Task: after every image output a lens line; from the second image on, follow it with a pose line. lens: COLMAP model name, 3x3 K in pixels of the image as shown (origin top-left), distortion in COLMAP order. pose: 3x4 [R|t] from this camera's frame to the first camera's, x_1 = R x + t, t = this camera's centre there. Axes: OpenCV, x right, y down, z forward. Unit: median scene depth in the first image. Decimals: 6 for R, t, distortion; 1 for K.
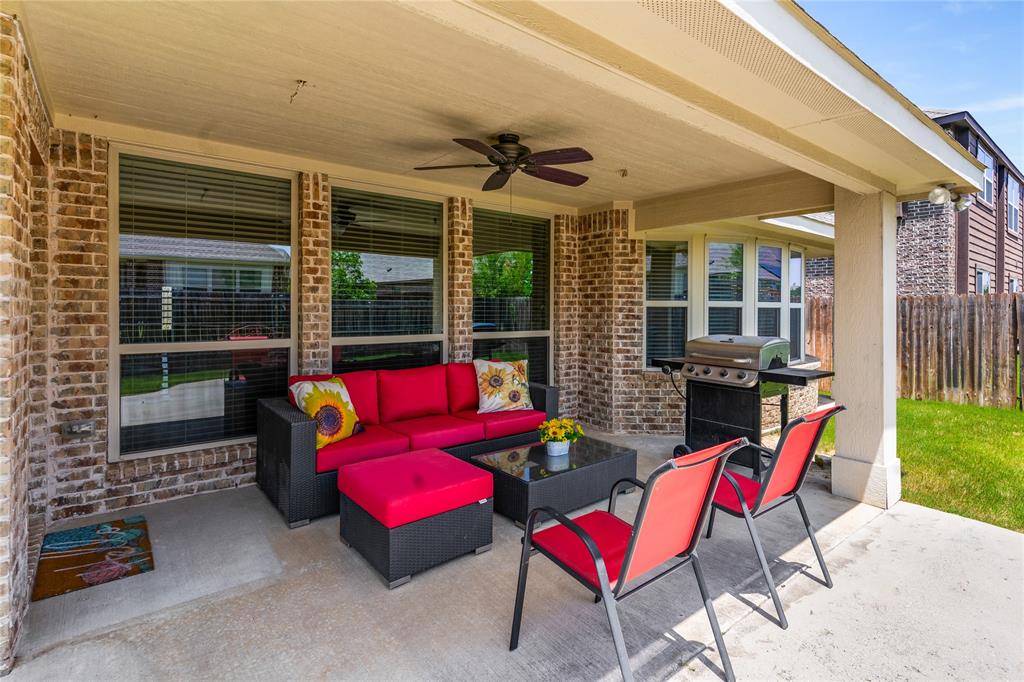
lens RADIAL K [[509.7, 0, 514.8], [0, 509.7, 304.2], [0, 0, 1]] dist [0.001438, -0.000355]
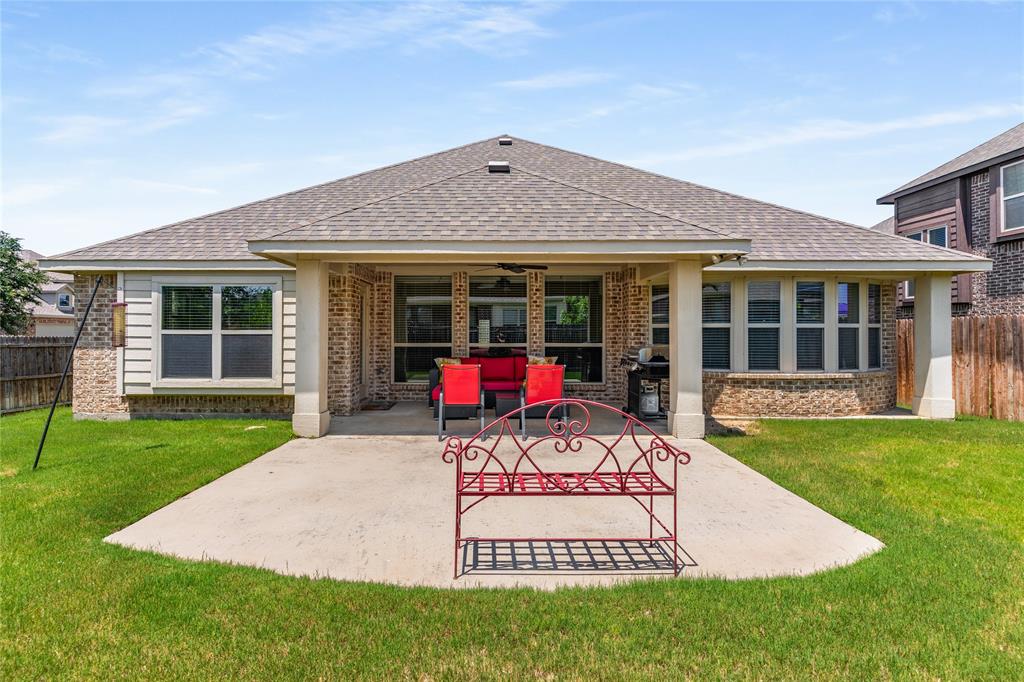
lens RADIAL K [[509.7, 0, 514.8], [0, 509.7, 304.2], [0, 0, 1]] dist [0.001438, -0.000355]
pose [[0.777331, -0.041927, -0.627693, 1.033499], [0.007408, 0.998317, -0.057509, 0.021753], [0.629048, 0.040054, 0.776334, -0.530849]]
